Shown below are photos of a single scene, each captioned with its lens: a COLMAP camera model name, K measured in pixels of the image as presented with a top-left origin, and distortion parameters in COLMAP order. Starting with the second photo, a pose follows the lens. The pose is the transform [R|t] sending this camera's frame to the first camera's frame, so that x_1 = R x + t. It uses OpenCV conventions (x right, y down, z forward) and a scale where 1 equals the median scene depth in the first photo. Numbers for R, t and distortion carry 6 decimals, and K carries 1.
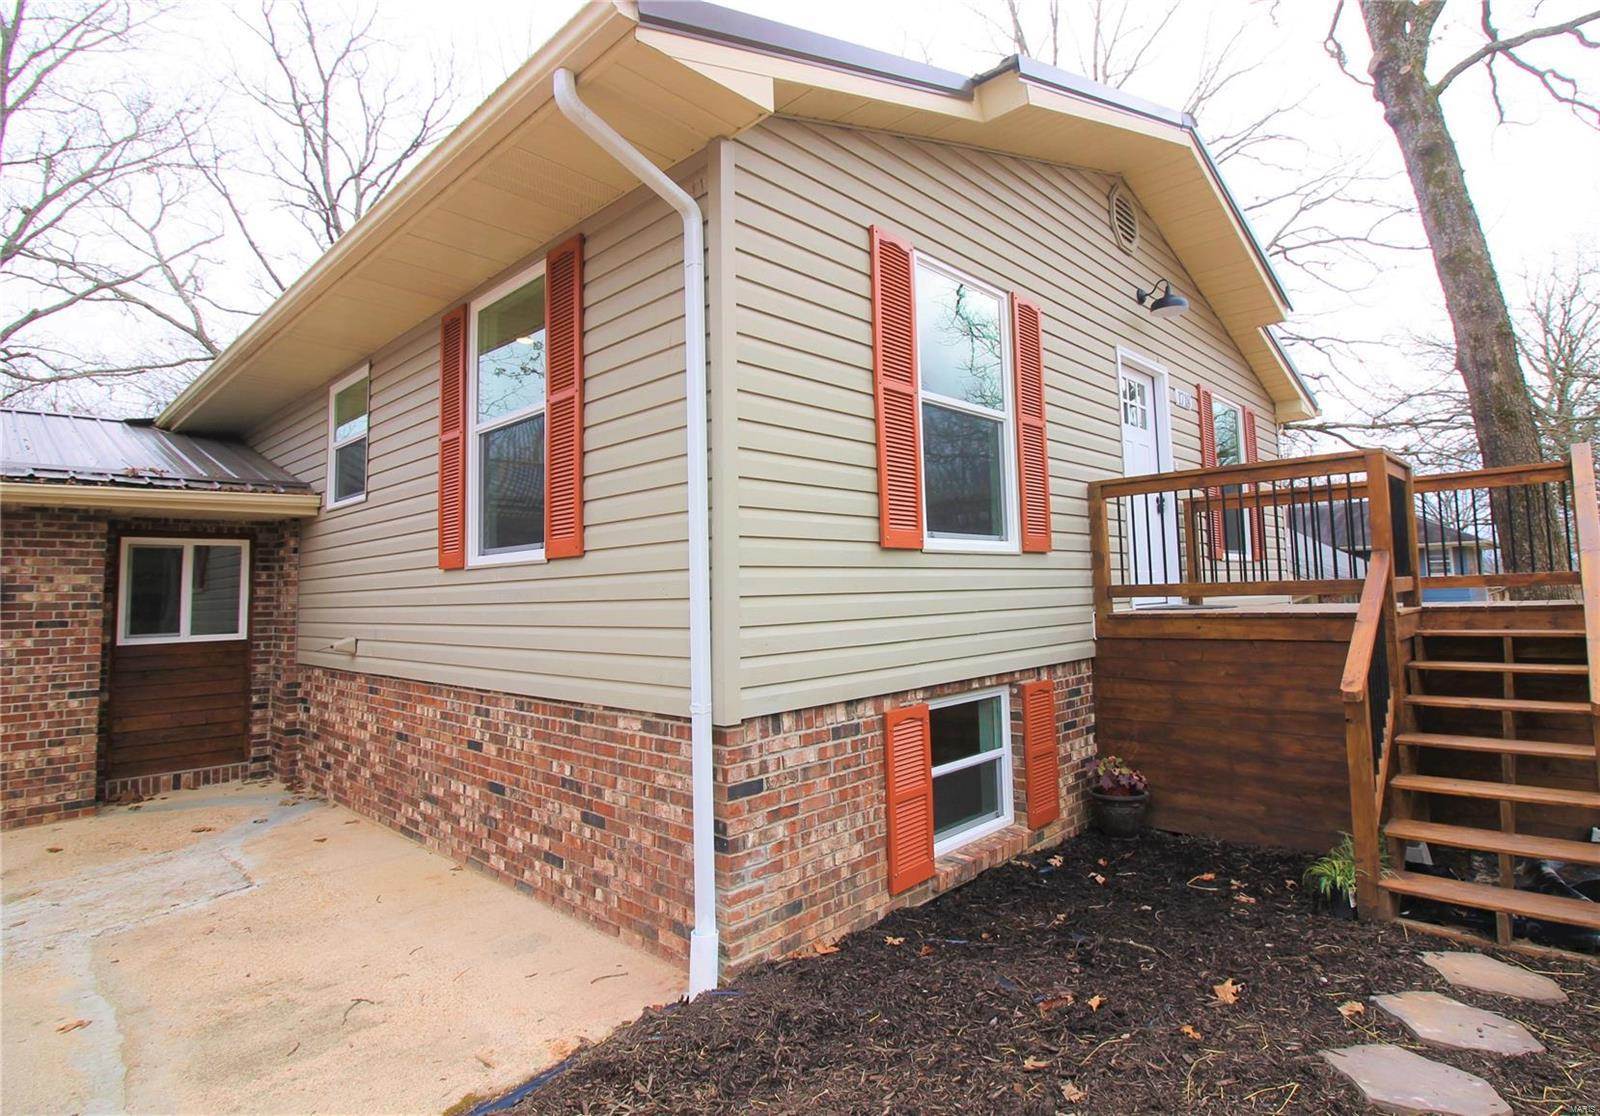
lens RADIAL K [[819.9, 0, 848.3], [0, 819.9, 526.1], [0, 0, 1]] dist [0.000532, -0.000437]
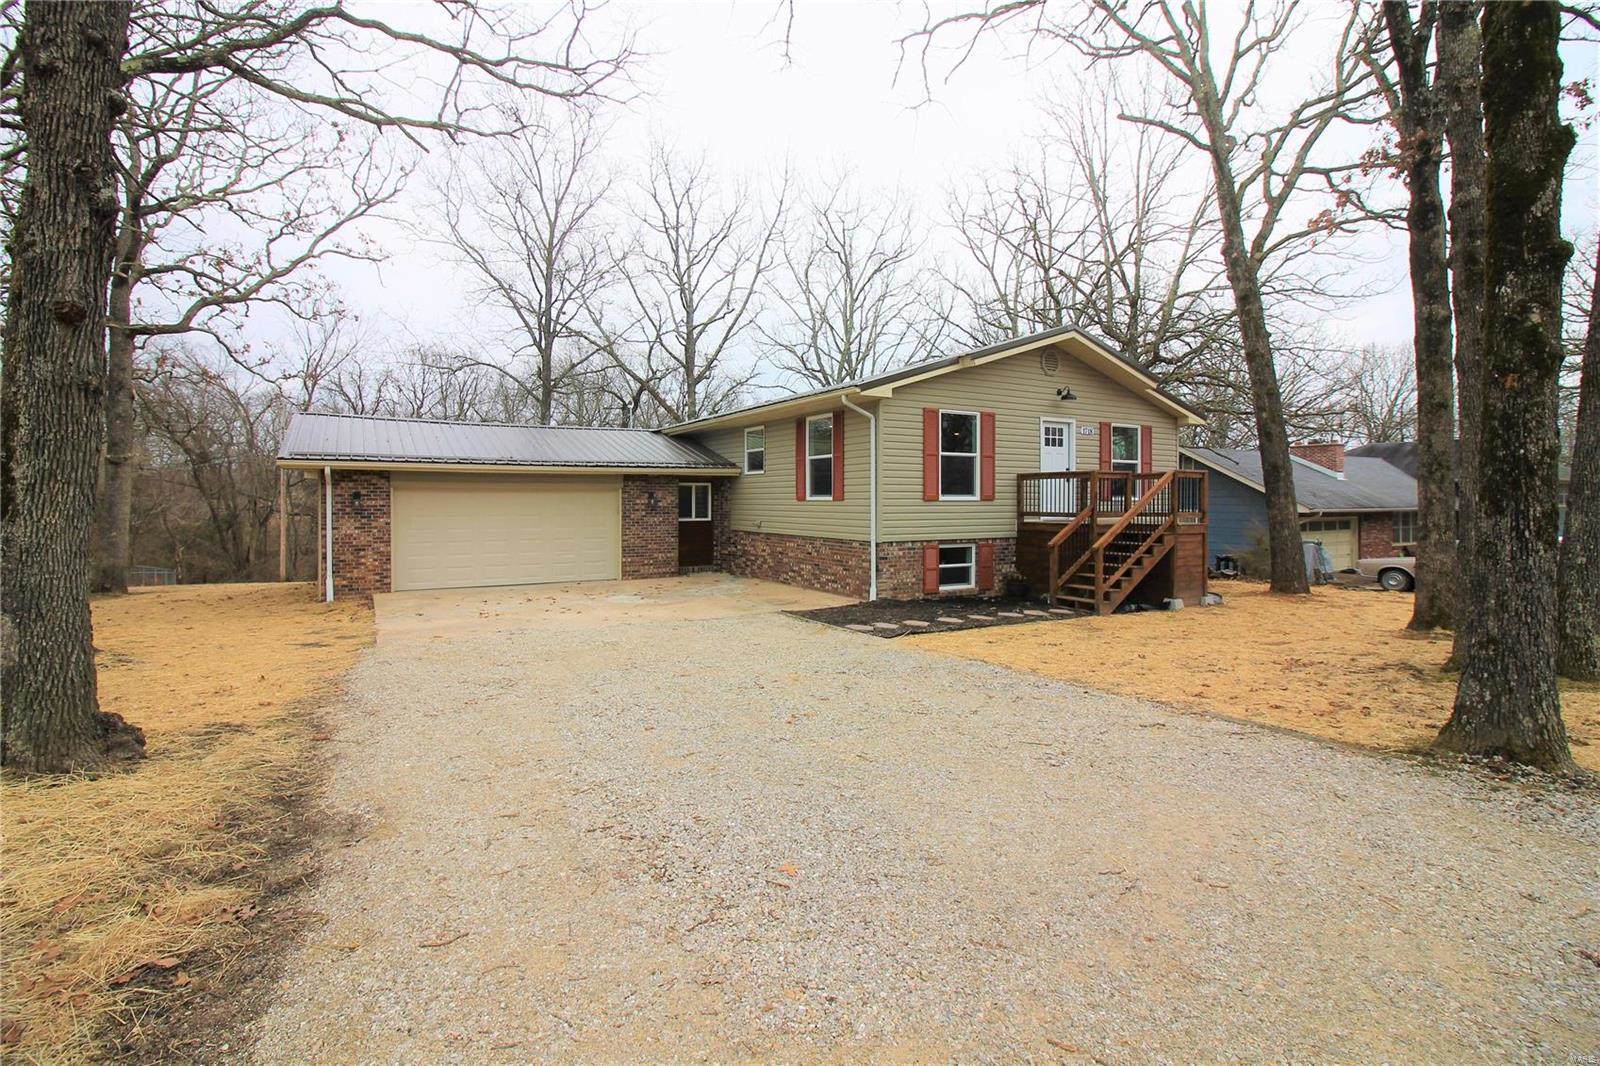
lens RADIAL K [[751.6, 0, 792.2], [0, 751.6, 508.5], [0, 0, 1]] dist [-0.004405, -0.000171]
pose [[0.950903, 0.030376, -0.307996, 0.477935], [-0.001435, 0.995594, 0.093759, -0.231321], [0.309487, -0.088714, 0.946756, -2.173333]]
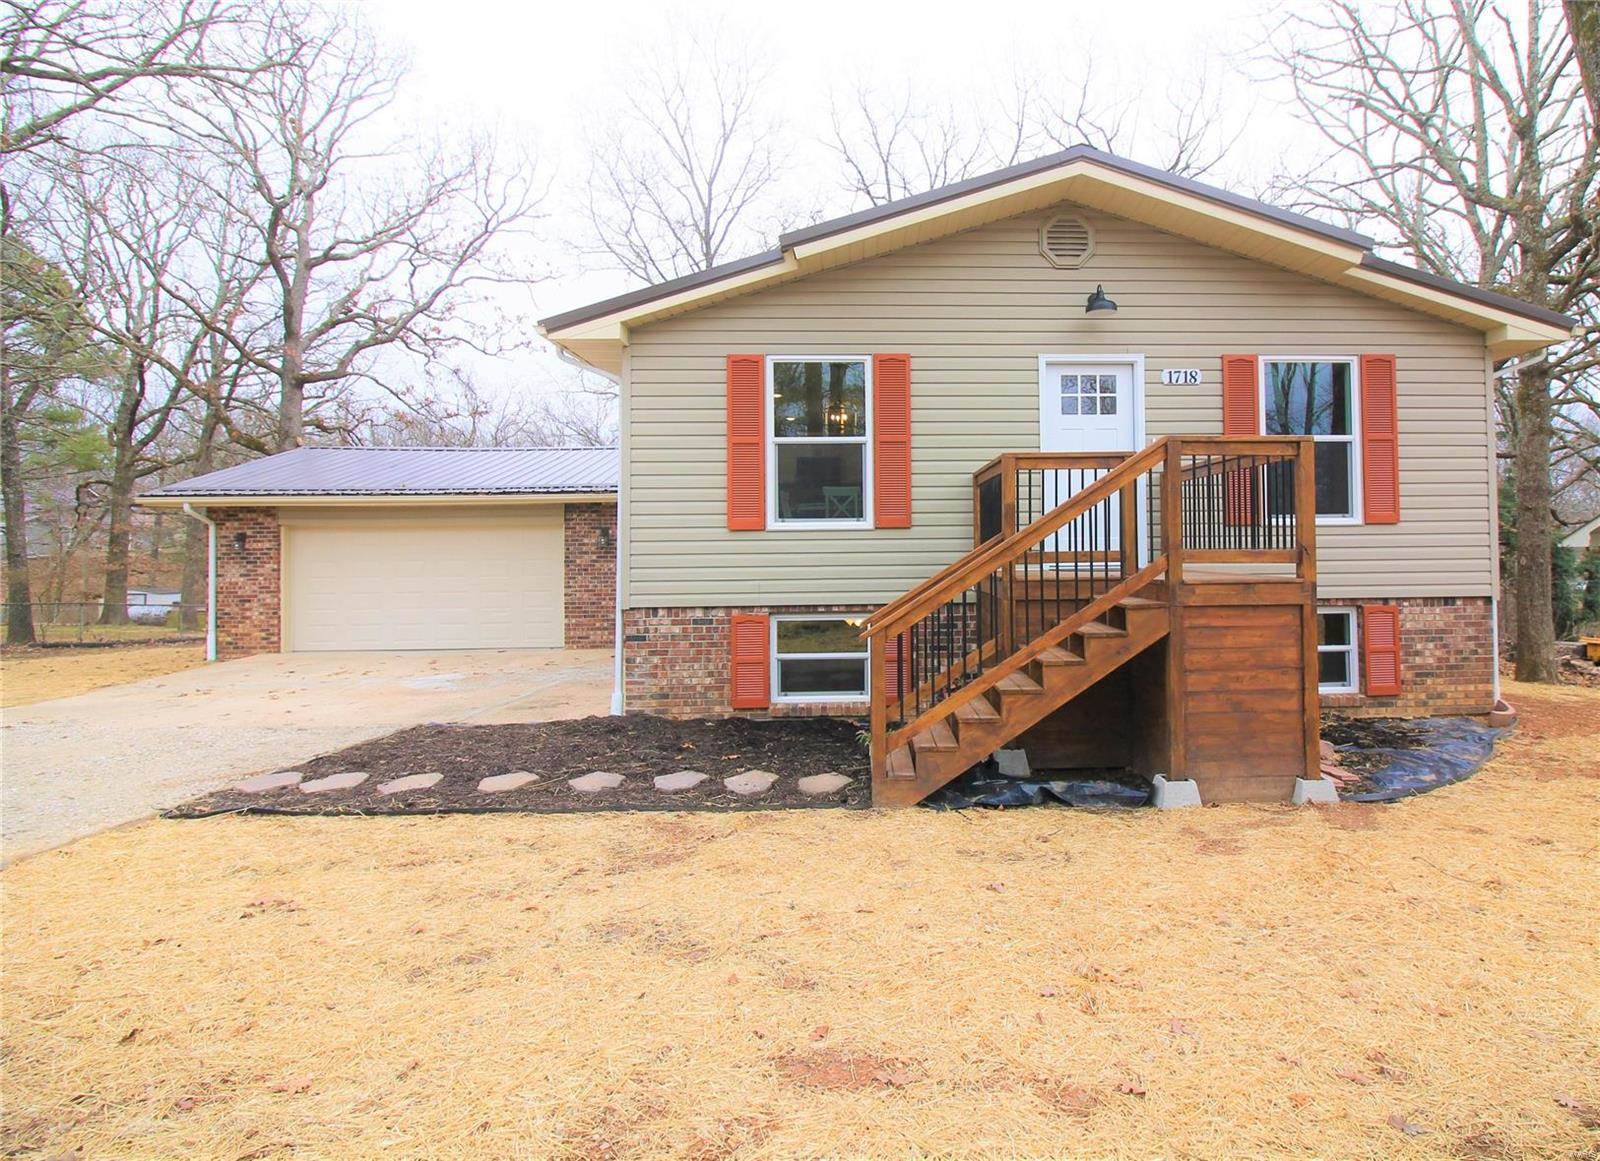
lens RADIAL K [[849.3, 0, 871.9], [0, 849.3, 532.5], [0, 0, 1]] dist [-0.002373, -0.000403]
pose [[0.702418, 0.008544, -0.711714, 1.570994], [0.047336, 0.997153, 0.058688, -0.062979], [0.710189, -0.074913, 0.700014, -0.131026]]
